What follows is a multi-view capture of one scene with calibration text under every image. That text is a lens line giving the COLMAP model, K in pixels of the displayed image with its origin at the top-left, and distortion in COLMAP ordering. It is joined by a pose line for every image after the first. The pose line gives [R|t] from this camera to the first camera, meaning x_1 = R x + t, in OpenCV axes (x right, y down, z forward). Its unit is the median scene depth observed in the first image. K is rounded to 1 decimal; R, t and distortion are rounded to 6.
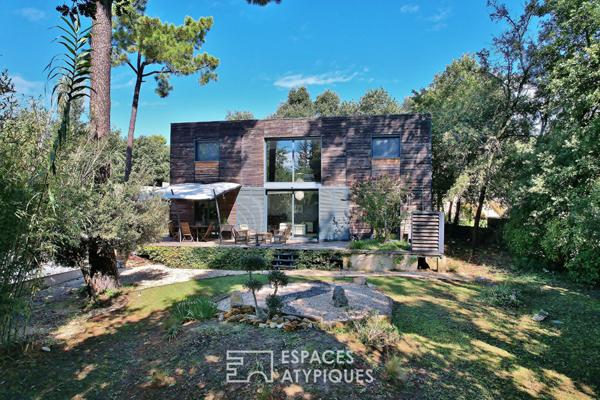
lens RADIAL K [[386.7, 0, 300.0], [0, 386.7, 200.0], [0, 0, 1]] dist [0.001026, 0.000353]
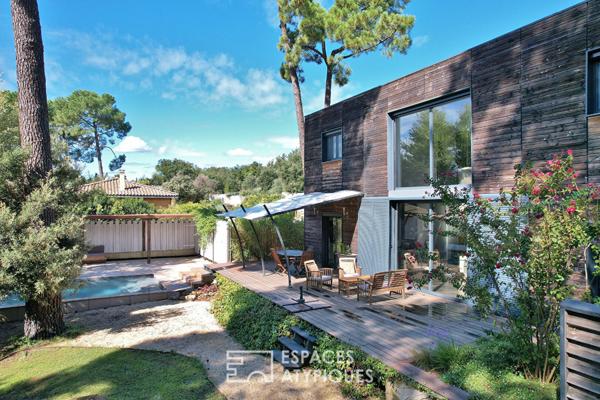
lens RADIAL K [[386.7, 0, 300.0], [0, 386.7, 200.0], [0, 0, 1]] dist [0.001026, 0.000353]
pose [[0.628428, -0.009716, -0.777807, 0.287369], [0.016510, 0.999863, 0.000850, -0.030291], [0.777692, -0.013376, 0.628503, 0.522160]]
